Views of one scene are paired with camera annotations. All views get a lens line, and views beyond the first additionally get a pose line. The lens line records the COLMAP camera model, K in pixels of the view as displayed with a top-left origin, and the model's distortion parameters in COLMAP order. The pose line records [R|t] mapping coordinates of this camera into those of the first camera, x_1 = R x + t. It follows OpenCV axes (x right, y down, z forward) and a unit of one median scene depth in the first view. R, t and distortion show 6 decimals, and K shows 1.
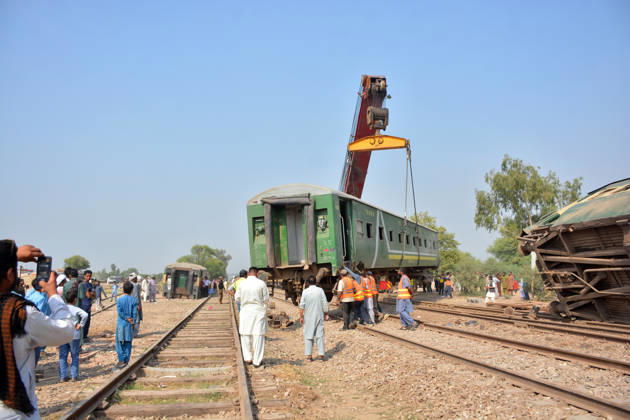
lens RADIAL K [[479.0, 0, 311.9], [0, 479.0, 210.1], [0, 0, 1]] dist [-0.113328, 0.051407]
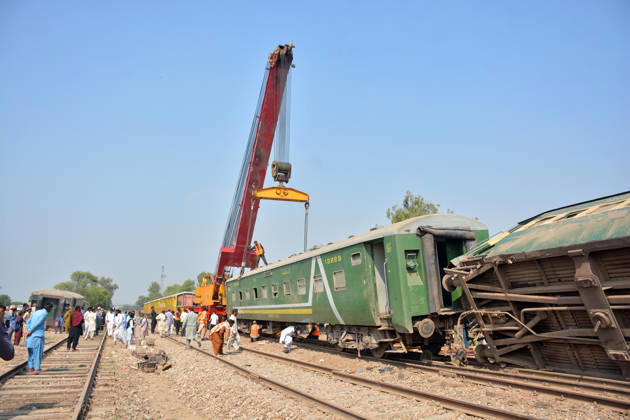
lens RADIAL K [[479.0, 0, 314.6], [0, 479.0, 206.9], [0, 0, 1]] dist [-0.113328, 0.051407]
pose [[0.974496, 0.064804, 0.214844, 0.014417], [-0.047921, 0.995406, -0.082886, 0.028577], [-0.219228, 0.070476, 0.973125, 0.210008]]
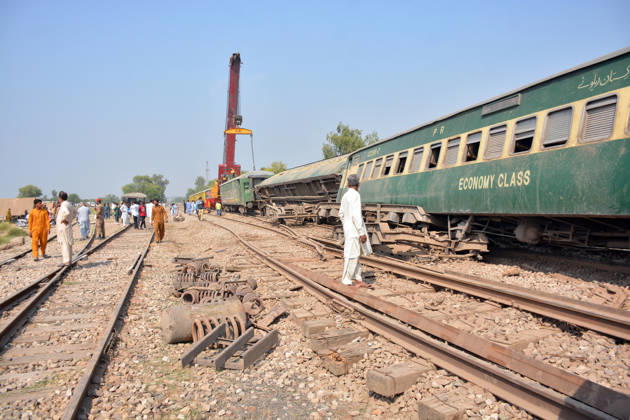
lens RADIAL K [[479.0, 0, 317.4], [0, 479.0, 208.8], [0, 0, 1]] dist [-0.113328, 0.051407]
pose [[0.990876, -0.013524, 0.134098, 0.800028], [-0.008138, 0.987134, 0.159687, -0.587897], [-0.134533, -0.159321, 0.978017, -3.985774]]
